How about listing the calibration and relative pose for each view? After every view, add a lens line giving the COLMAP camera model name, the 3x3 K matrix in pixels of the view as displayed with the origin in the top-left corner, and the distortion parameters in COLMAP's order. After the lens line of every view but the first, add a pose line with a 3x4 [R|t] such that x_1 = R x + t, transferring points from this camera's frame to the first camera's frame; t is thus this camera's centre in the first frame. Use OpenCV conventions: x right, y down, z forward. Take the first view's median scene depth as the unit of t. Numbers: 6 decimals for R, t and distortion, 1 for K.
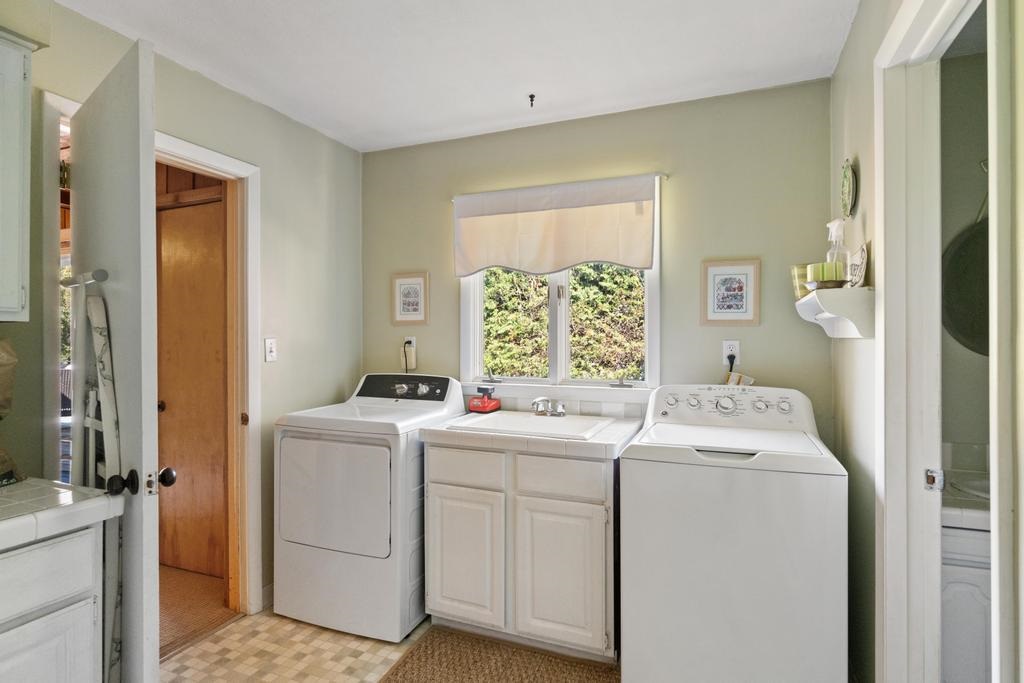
lens RADIAL K [[545.8, 0, 509.9], [0, 545.8, 341.6], [0, 0, 1]] dist [0.001069, 0.000020]
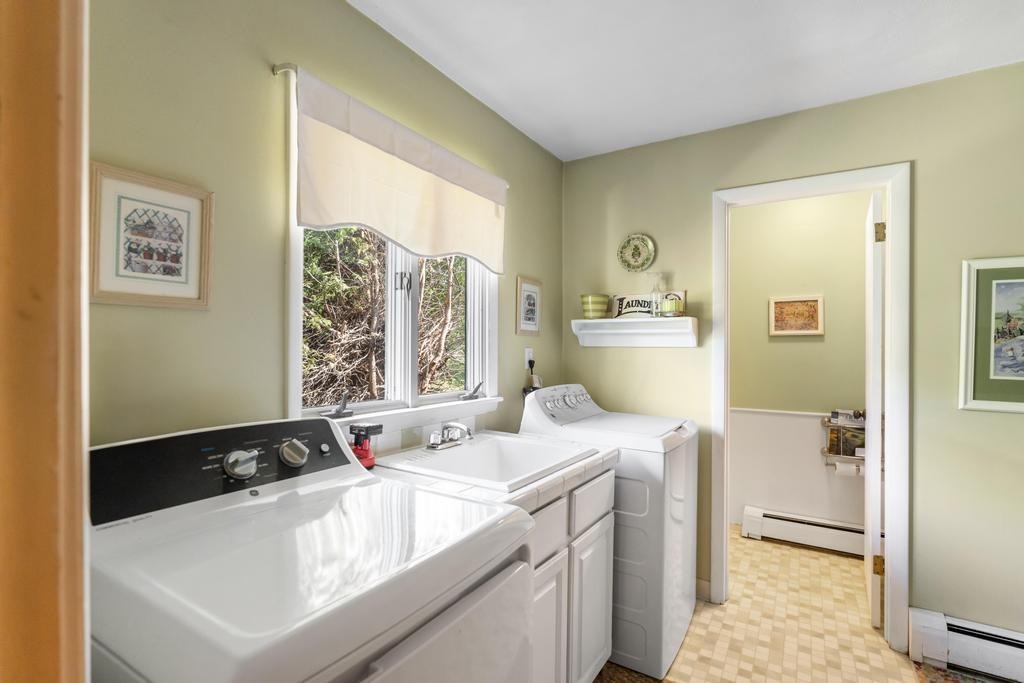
lens RADIAL K [[478.2, 0, 511.8], [0, 478.2, 344.1], [0, 0, 1]] dist [0.003160, 0.000150]
pose [[0.169245, 0.011573, 0.985506, -0.487587], [-0.001079, 0.999933, -0.011557, 0.001311], [-0.985573, 0.000893, 0.169246, 0.686737]]
